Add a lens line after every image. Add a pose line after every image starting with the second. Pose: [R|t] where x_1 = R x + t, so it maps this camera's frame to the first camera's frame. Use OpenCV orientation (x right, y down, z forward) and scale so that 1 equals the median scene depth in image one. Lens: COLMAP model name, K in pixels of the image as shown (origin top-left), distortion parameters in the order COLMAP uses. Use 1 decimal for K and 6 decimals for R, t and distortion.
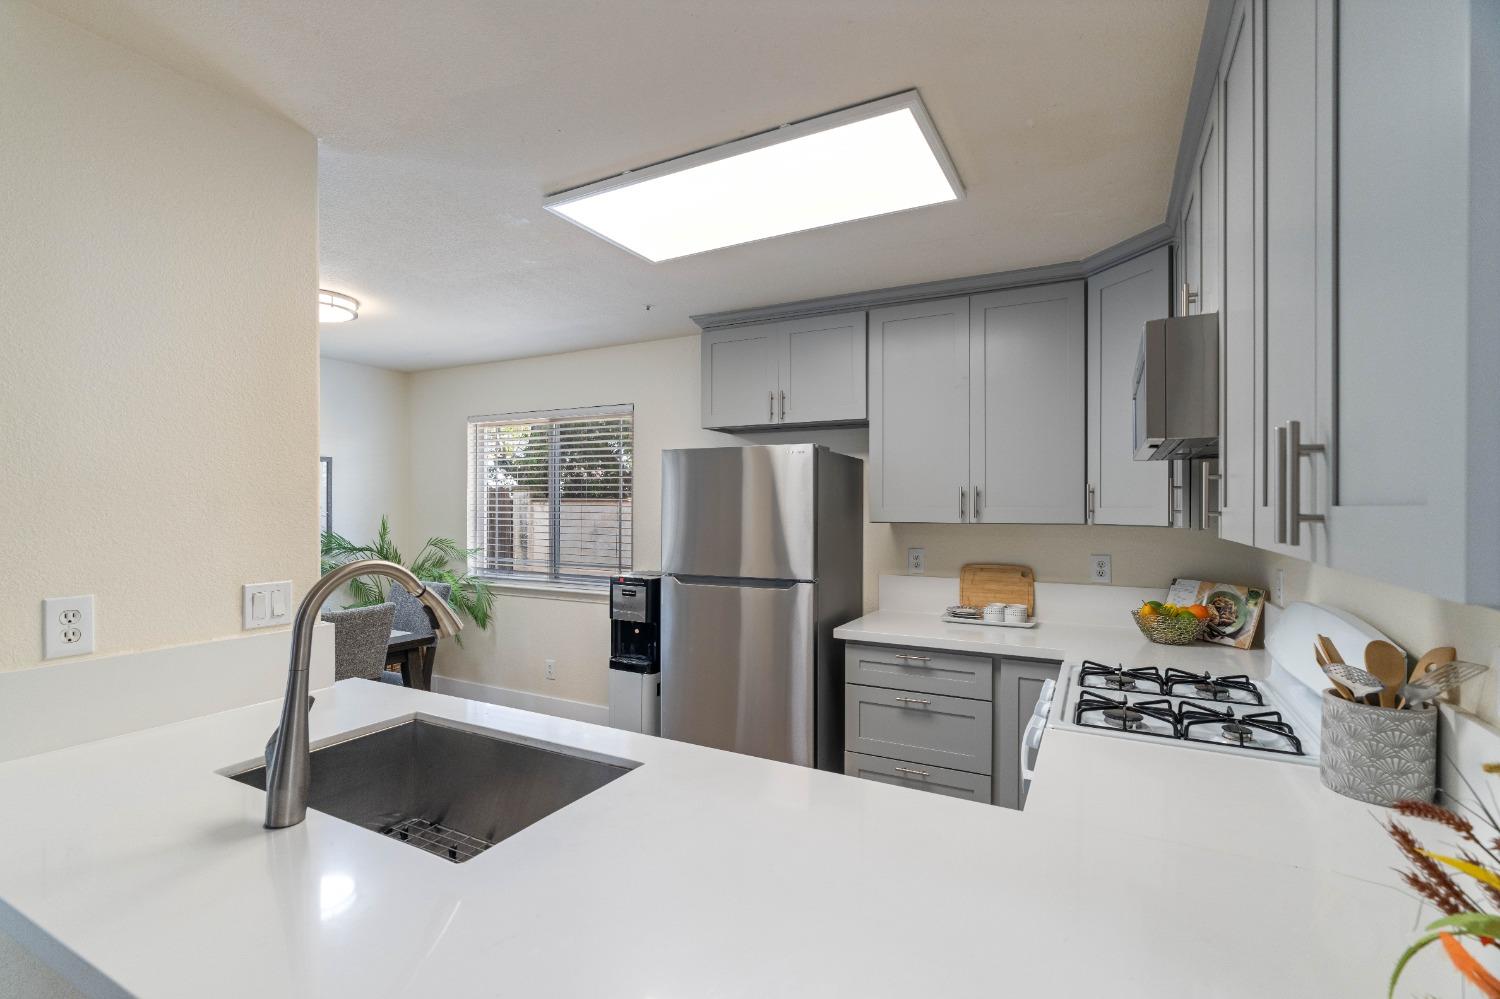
lens RADIAL K [[678.8, 0, 747.4], [0, 678.8, 505.5], [0, 0, 1]] dist [-0.002889, 0.000910]
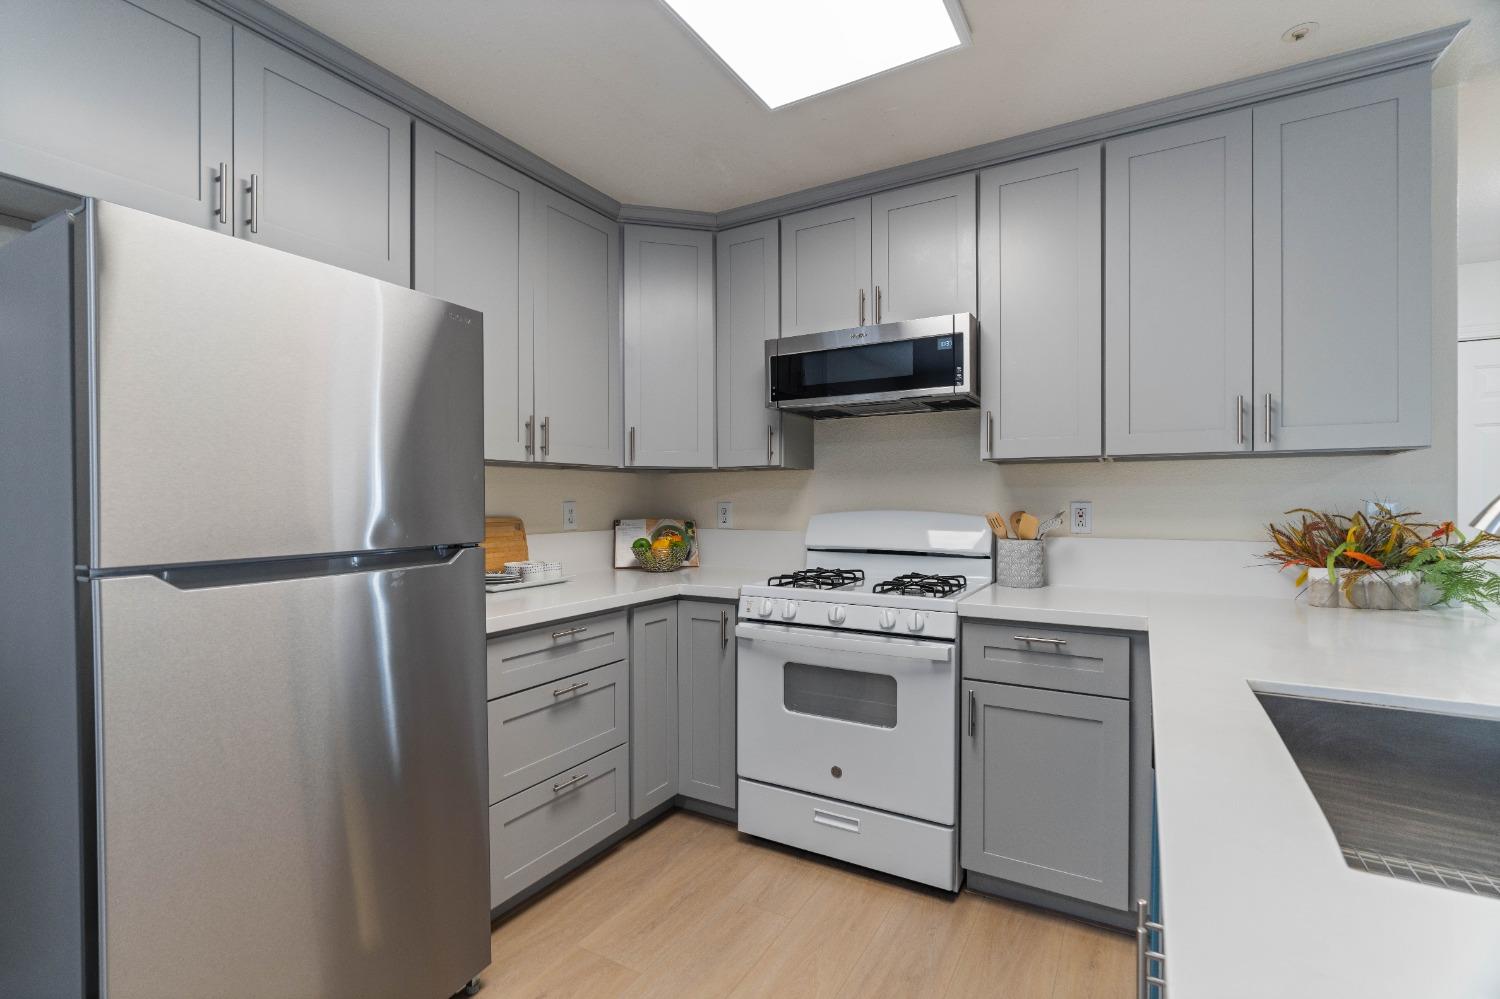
lens RADIAL K [[678.8, 0, 749.2], [0, 678.8, 501.3], [0, 0, 1]] dist [-0.002889, 0.000910]
pose [[0.052479, -0.007973, 0.998590, -0.494488], [0.008798, 0.999933, 0.007522, 0.072717], [-0.998583, 0.008391, 0.052545, 0.746692]]
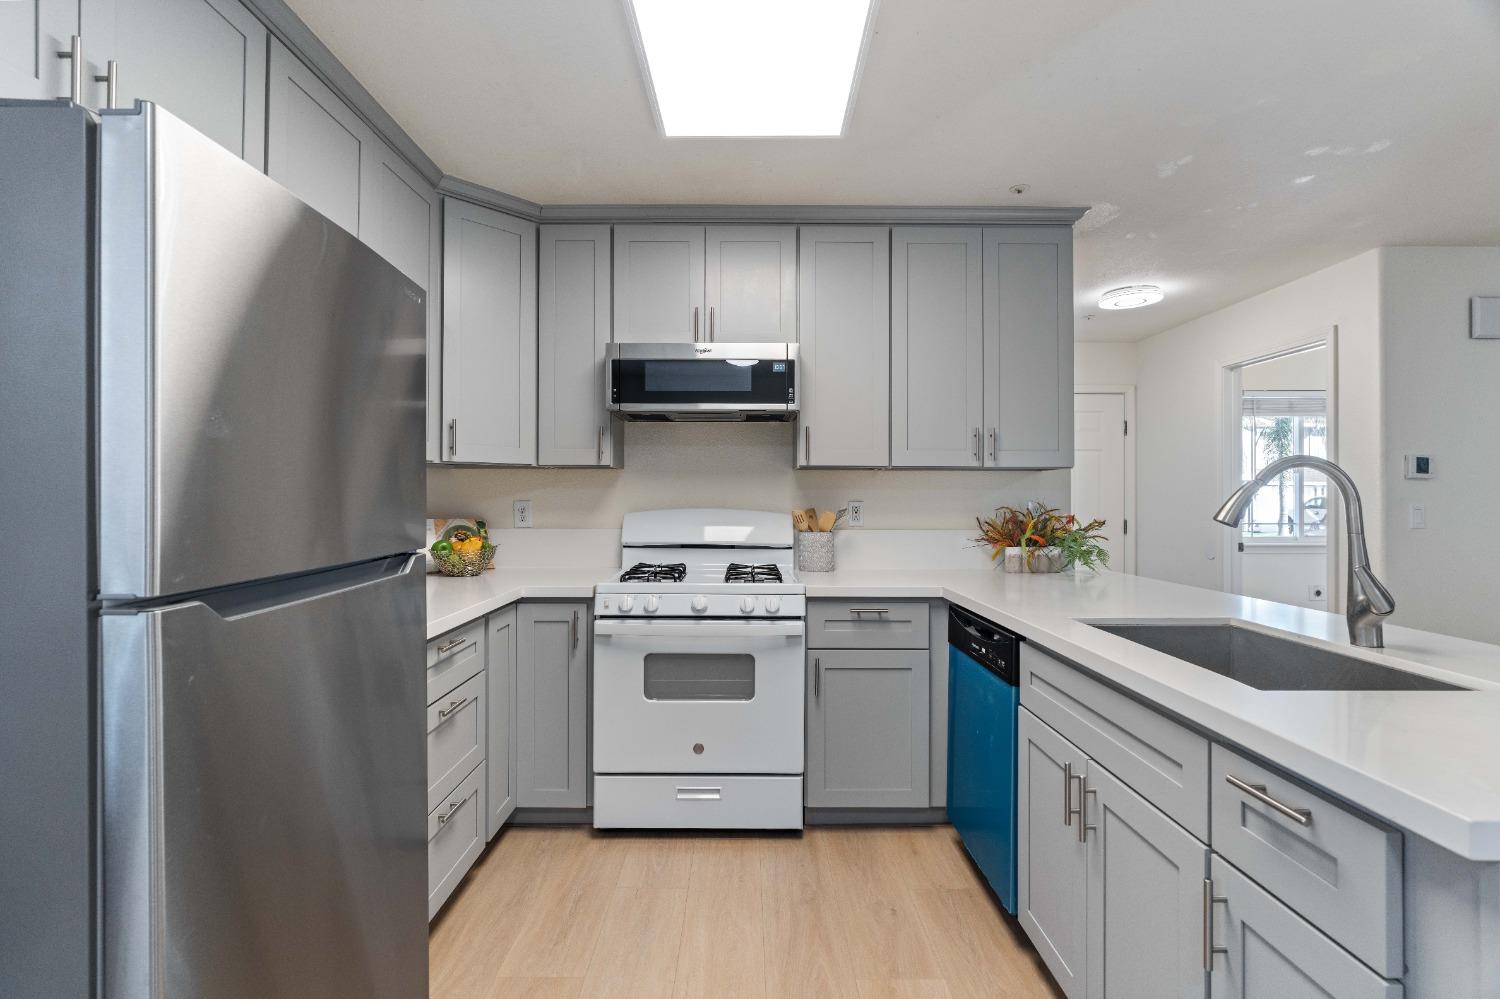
lens RADIAL K [[678.8, 0, 752.8], [0, 678.8, 488.6], [0, 0, 1]] dist [-0.002889, 0.000910]
pose [[-0.458551, 0.003142, 0.888663, -0.502690], [-0.000312, 0.999993, -0.003697, 0.066966], [-0.888668, -0.001972, -0.458546, 1.029482]]
